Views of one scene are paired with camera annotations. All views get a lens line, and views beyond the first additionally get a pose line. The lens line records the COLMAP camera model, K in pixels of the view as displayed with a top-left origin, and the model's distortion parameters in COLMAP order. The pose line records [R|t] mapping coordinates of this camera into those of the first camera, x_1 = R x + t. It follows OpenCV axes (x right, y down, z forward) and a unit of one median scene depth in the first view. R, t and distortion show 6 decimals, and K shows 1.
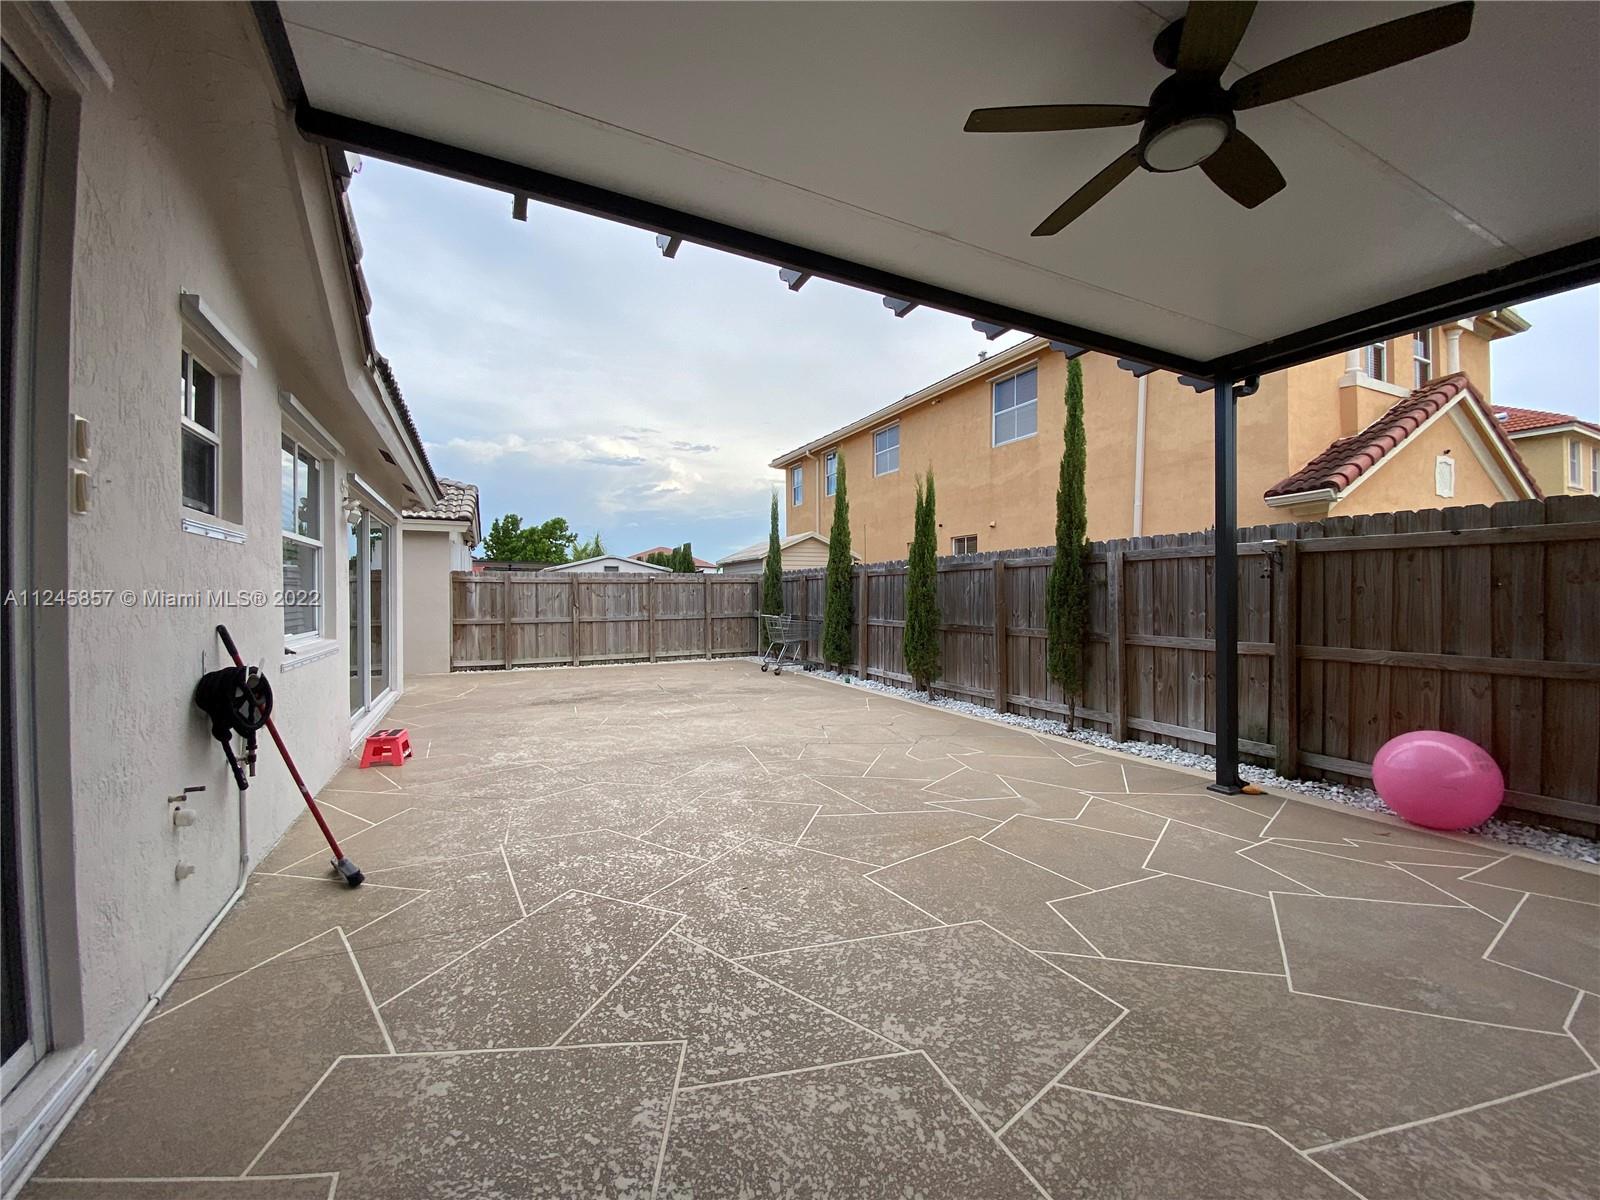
lens RADIAL K [[653.6, 0, 809.1], [0, 653.6, 598.3], [0, 0, 1]] dist [0.011270, -0.015923]
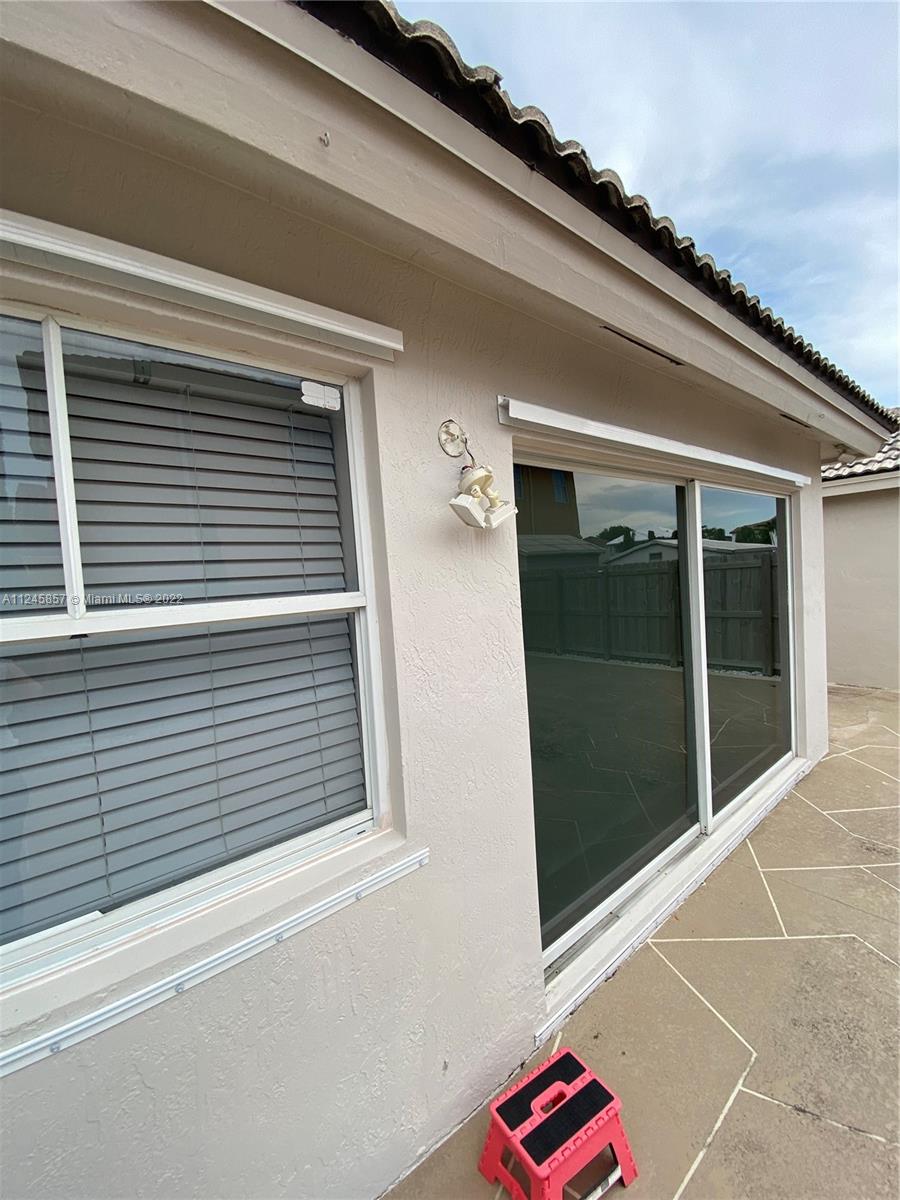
lens RADIAL K [[490.2, 0, 447.0], [0, 490.2, 603.1], [0, 0, 1]] dist [0.011270, -0.015923]
pose [[0.238471, 0.032941, -0.970591, -0.415938], [0.059276, 0.997067, 0.048404, -0.086228], [0.969339, -0.069076, 0.235819, 0.915039]]
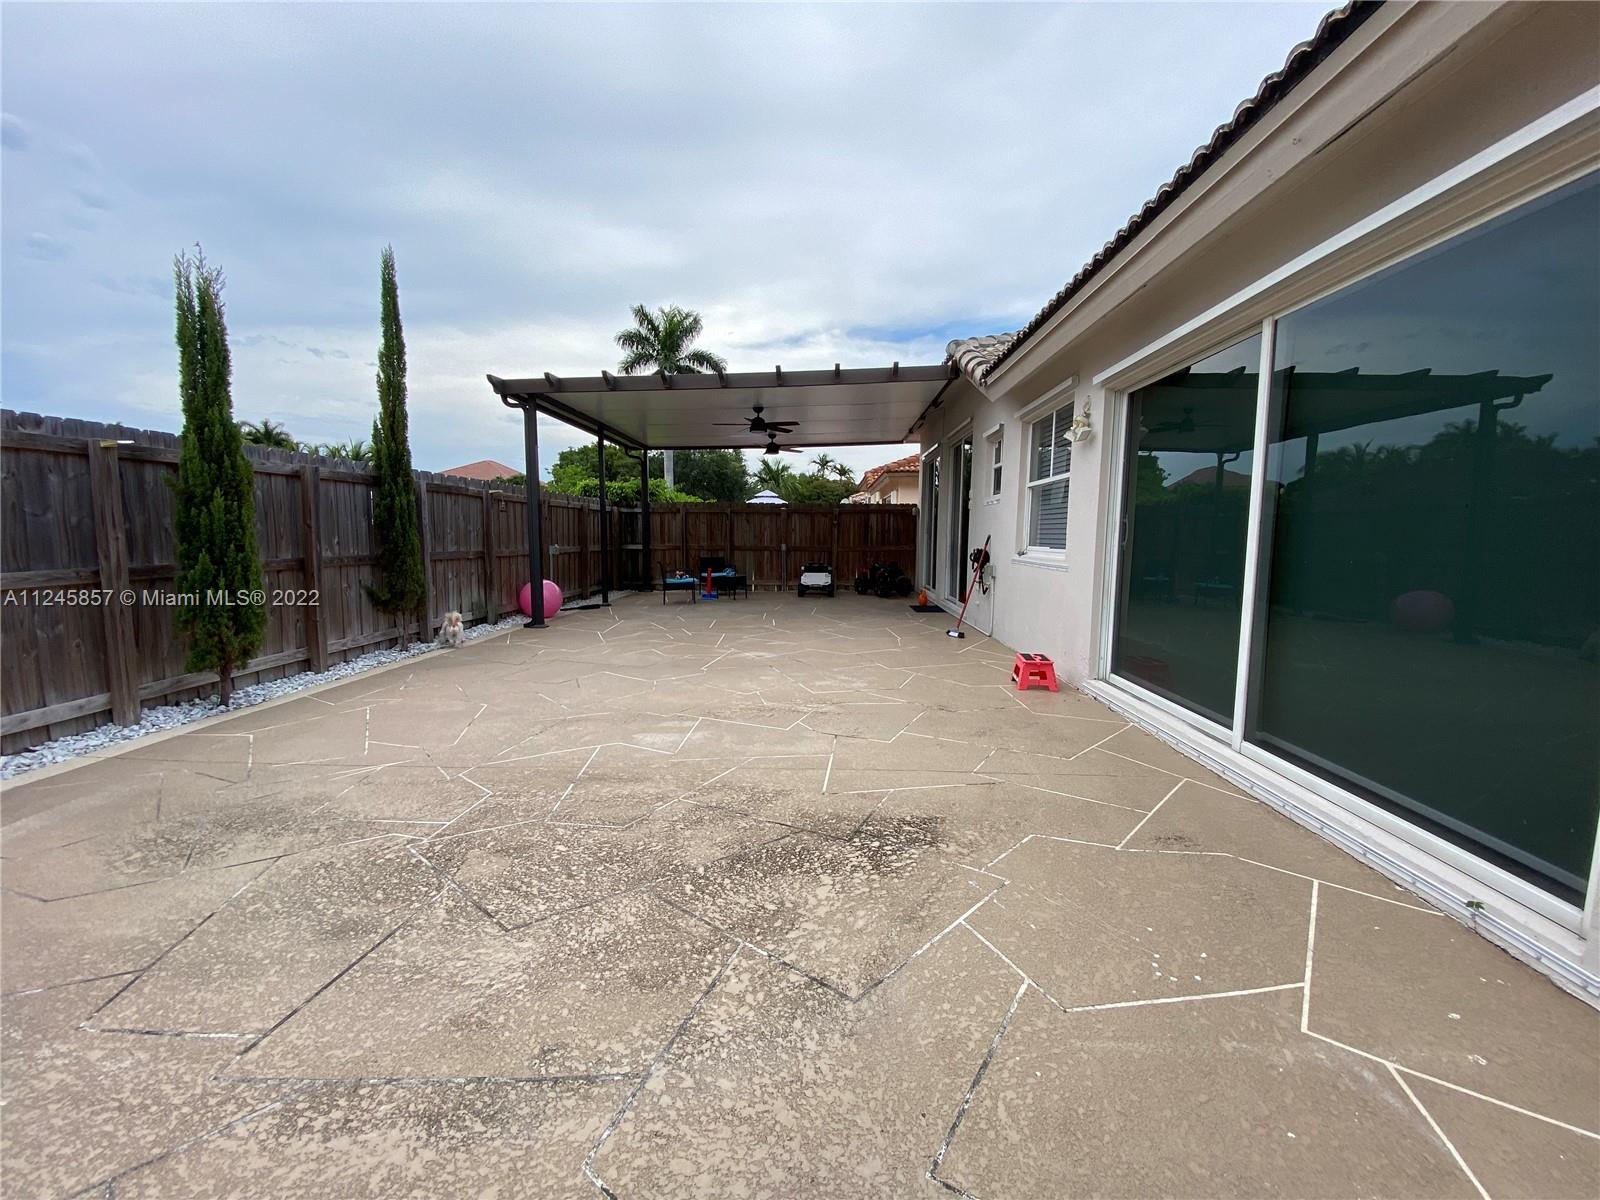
lens RADIAL K [[653.6, 0, 807.5], [0, 653.6, 605.9], [0, 0, 1]] dist [0.011270, -0.015923]
pose [[-0.886430, -0.056066, 0.459454, -0.812535], [-0.003675, 0.993458, 0.114139, 0.017301], [-0.462847, 0.099487, -0.880837, 2.090707]]
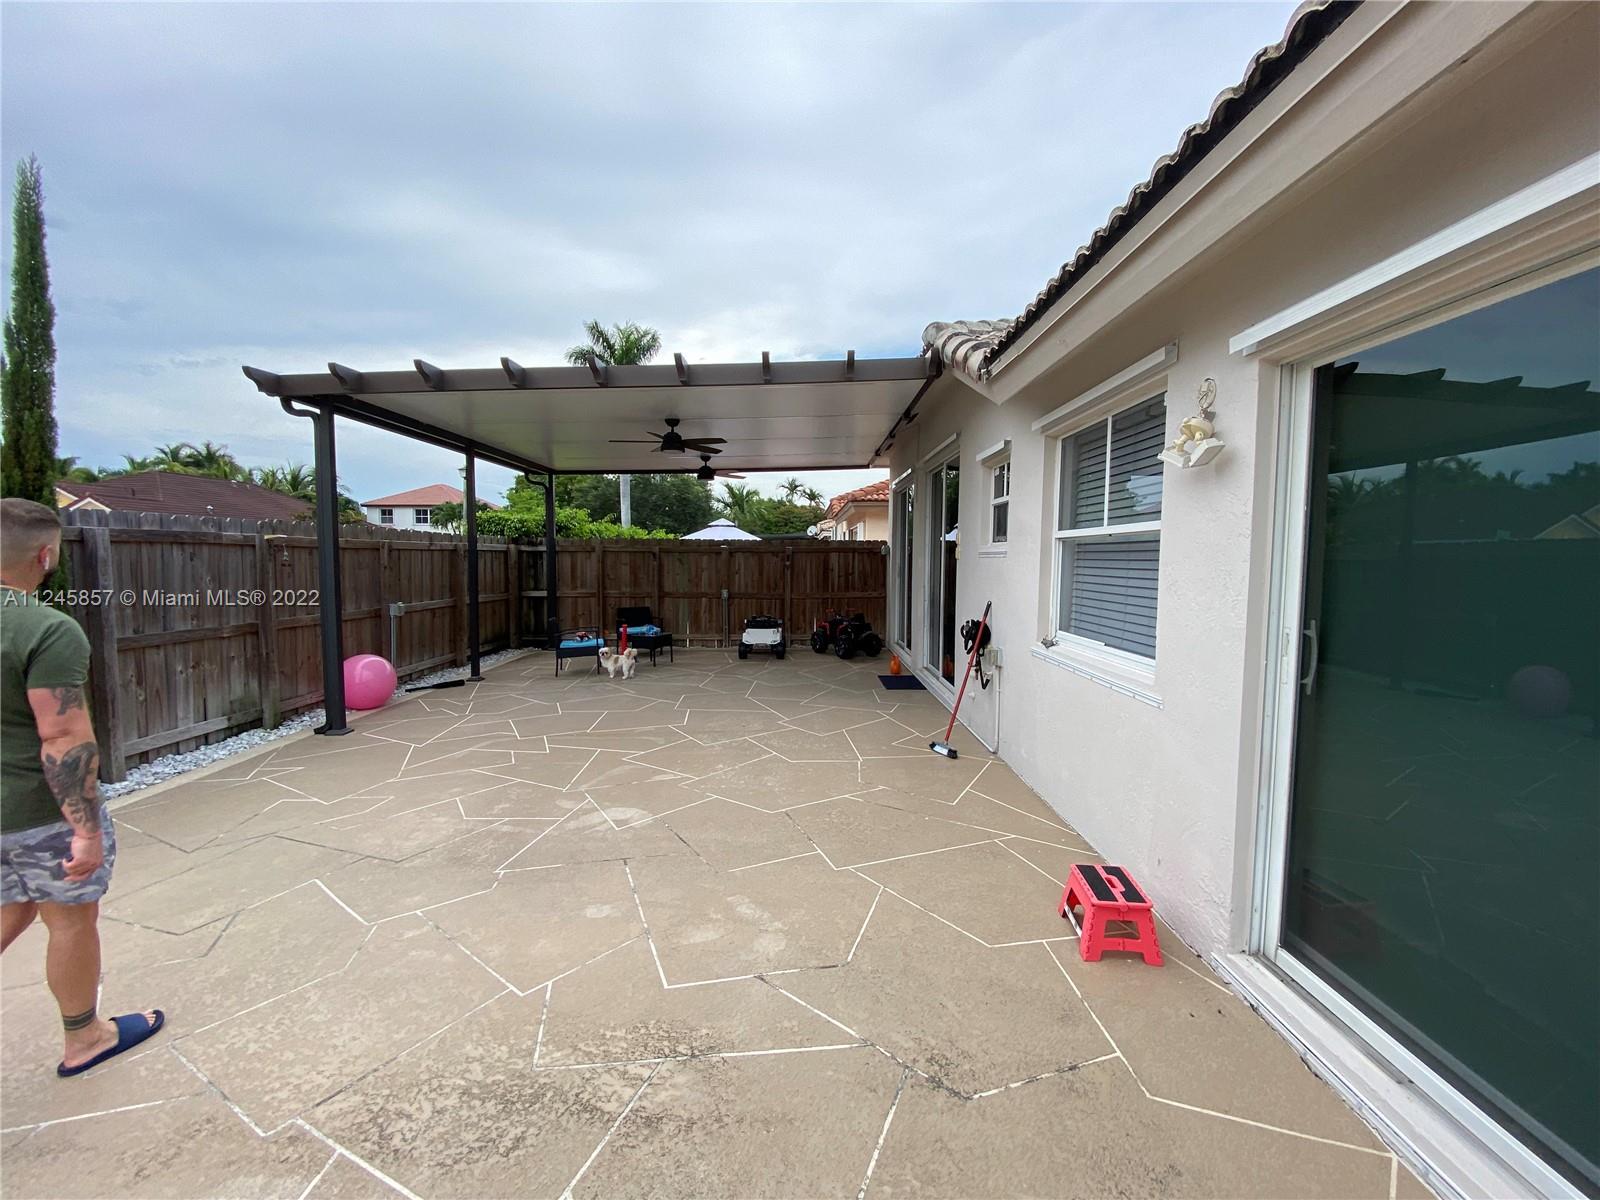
lens RADIAL K [[653.6, 0, 803.6], [0, 653.6, 597.2], [0, 0, 1]] dist [0.011270, -0.015923]
pose [[-0.901209, -0.030985, 0.432276, -0.659356], [-0.002056, 0.997735, 0.067229, -0.052081], [-0.433381, 0.059699, -0.899232, 1.592112]]
